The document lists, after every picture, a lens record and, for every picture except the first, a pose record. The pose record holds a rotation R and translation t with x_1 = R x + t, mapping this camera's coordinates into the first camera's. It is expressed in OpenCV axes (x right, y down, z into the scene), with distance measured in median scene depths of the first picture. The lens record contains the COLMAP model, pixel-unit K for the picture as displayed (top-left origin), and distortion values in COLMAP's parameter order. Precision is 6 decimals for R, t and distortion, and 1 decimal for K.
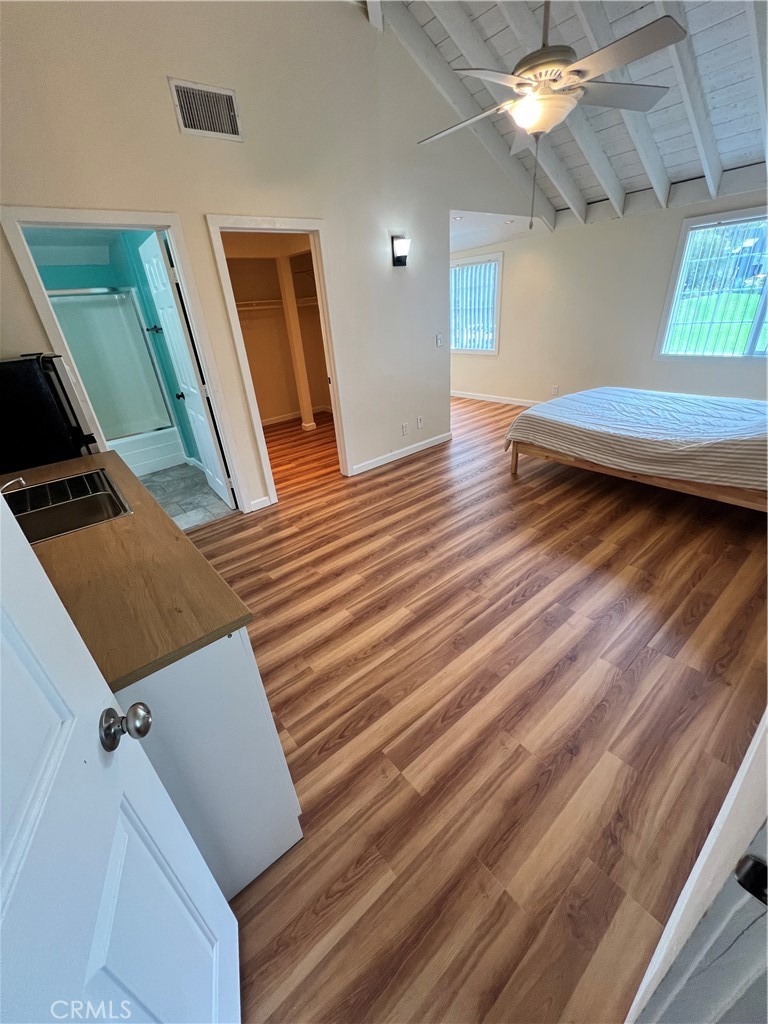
lens RADIAL K [[407.0, 0, 378.9], [0, 407.0, 512.0], [0, 0, 1]] dist [-0.003527, 0.001267]
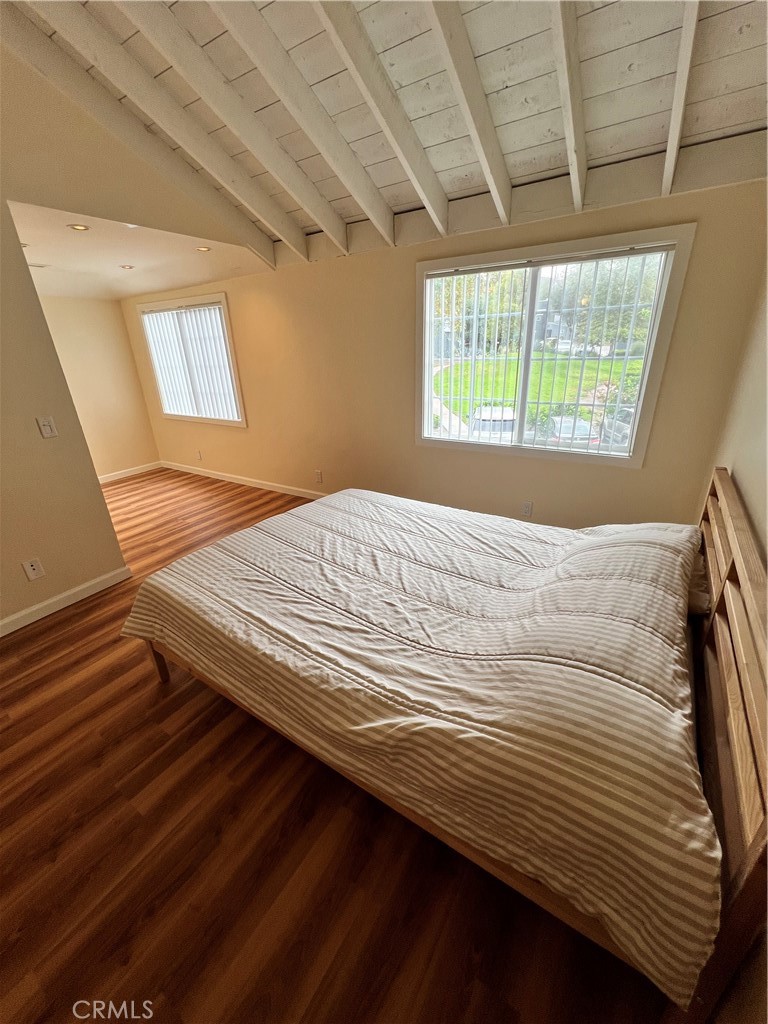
lens RADIAL K [[407.0, 0, 387.2], [0, 407.0, 507.0], [0, 0, 1]] dist [-0.003527, 0.001267]
pose [[0.948969, -0.082103, 0.304496, 0.427432], [0.112209, 0.990237, -0.082701, -0.223783], [-0.294733, 0.112648, 0.948917, 0.357091]]
